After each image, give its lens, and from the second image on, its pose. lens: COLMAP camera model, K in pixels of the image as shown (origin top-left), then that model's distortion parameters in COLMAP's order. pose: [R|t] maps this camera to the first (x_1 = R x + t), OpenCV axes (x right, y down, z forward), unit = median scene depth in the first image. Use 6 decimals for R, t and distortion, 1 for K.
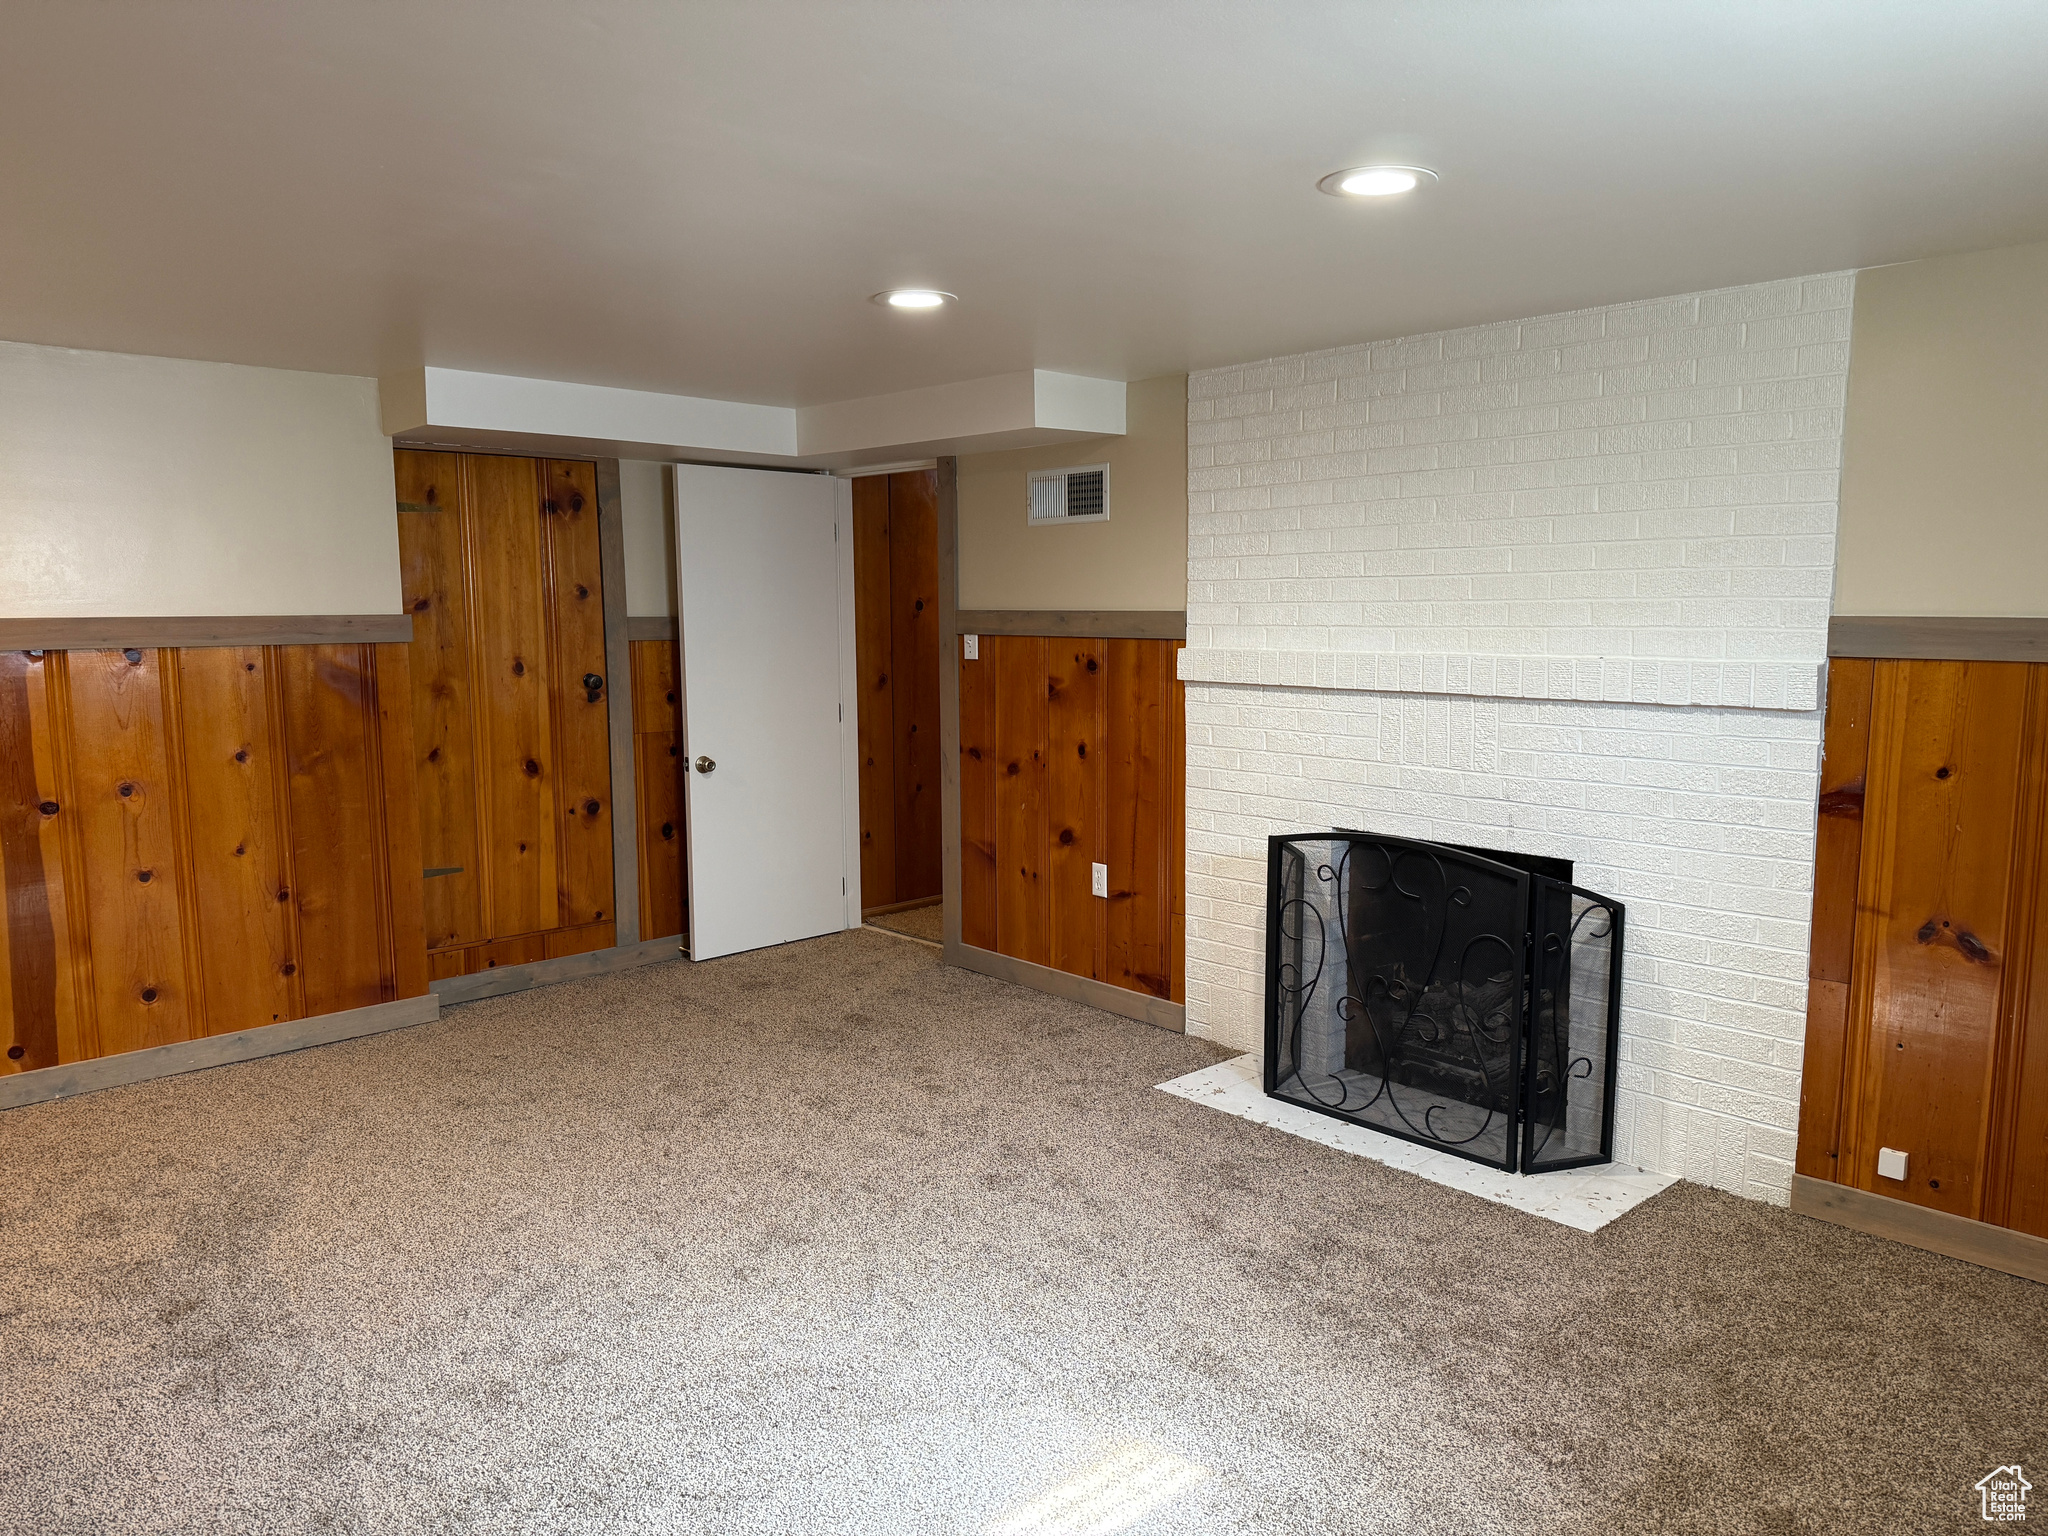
lens RADIAL K [[1389.7, 0, 1024.0], [0, 1389.7, 768.0], [0, 0, 1]] dist [0.003594, -0.069807]
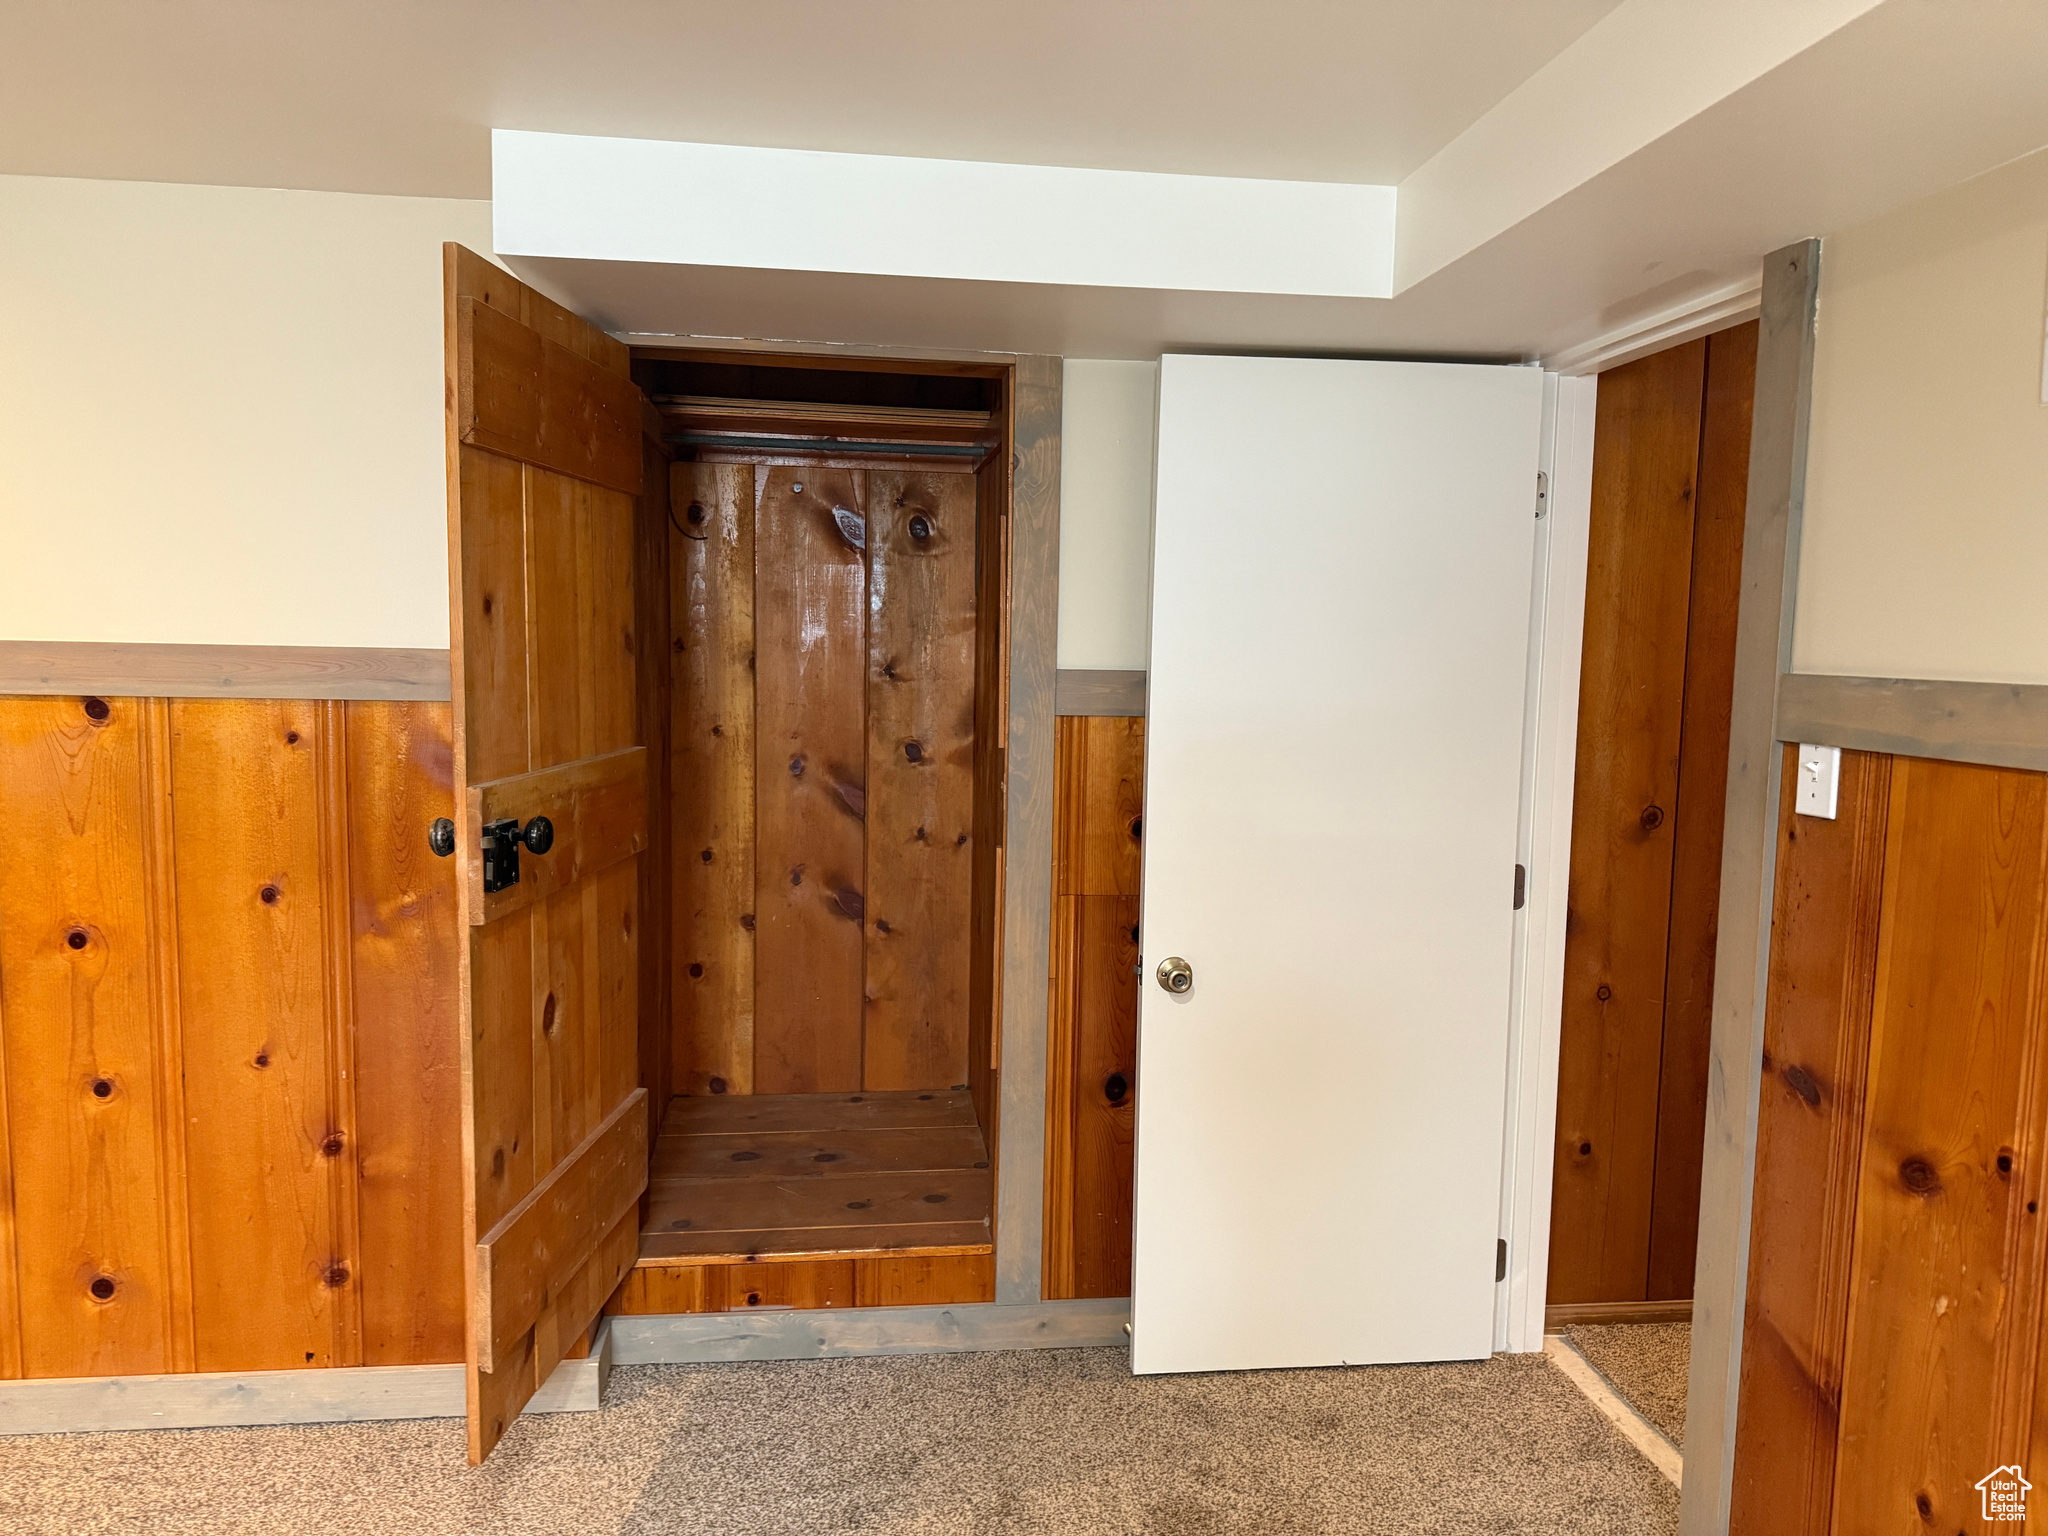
lens RADIAL K [[1439.4, 0, 1009.4], [0, 1439.4, 772.6], [0, 0, 1]] dist [0.057645, -0.064155]
pose [[0.792150, 0.073386, -0.605898, 0.025873], [-0.090204, 0.995920, 0.002692, -0.082828], [0.603623, 0.052522, 0.795538, 0.676621]]
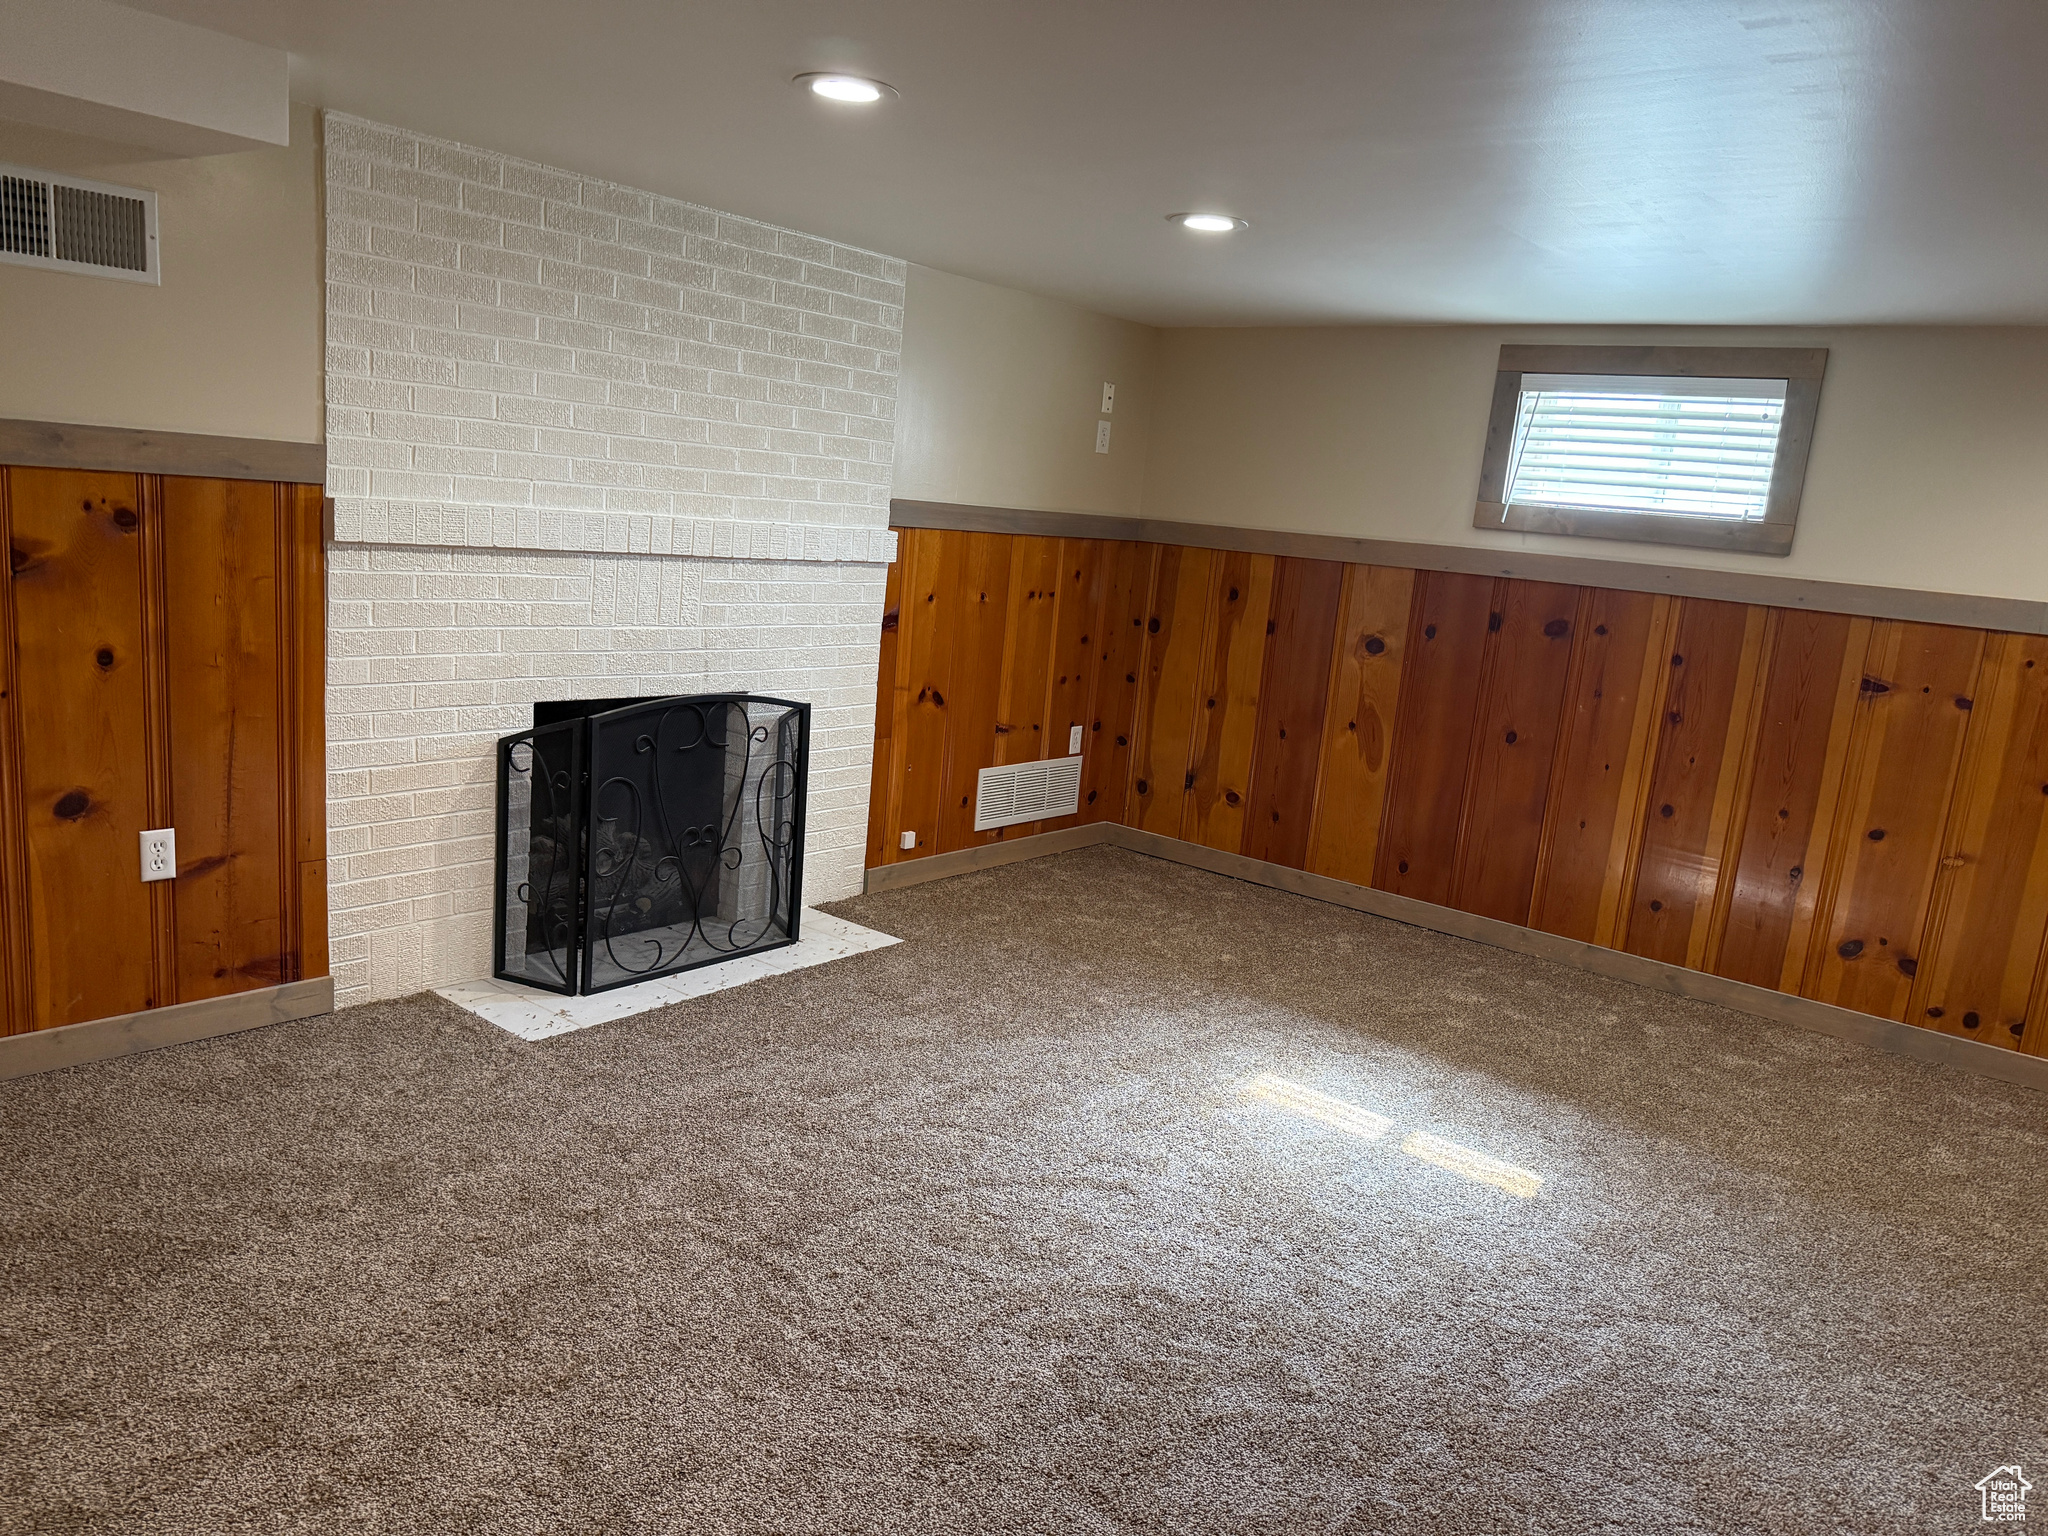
lens RADIAL K [[1389.7, 0, 1024.0], [0, 1389.7, 768.0], [0, 0, 1]] dist [0.003594, -0.069807]
pose [[-0.151702, -0.192774, 0.969446, -0.653679], [0.022010, 0.979895, 0.198296, -0.081007], [-0.988181, 0.051419, -0.144409, 0.736607]]
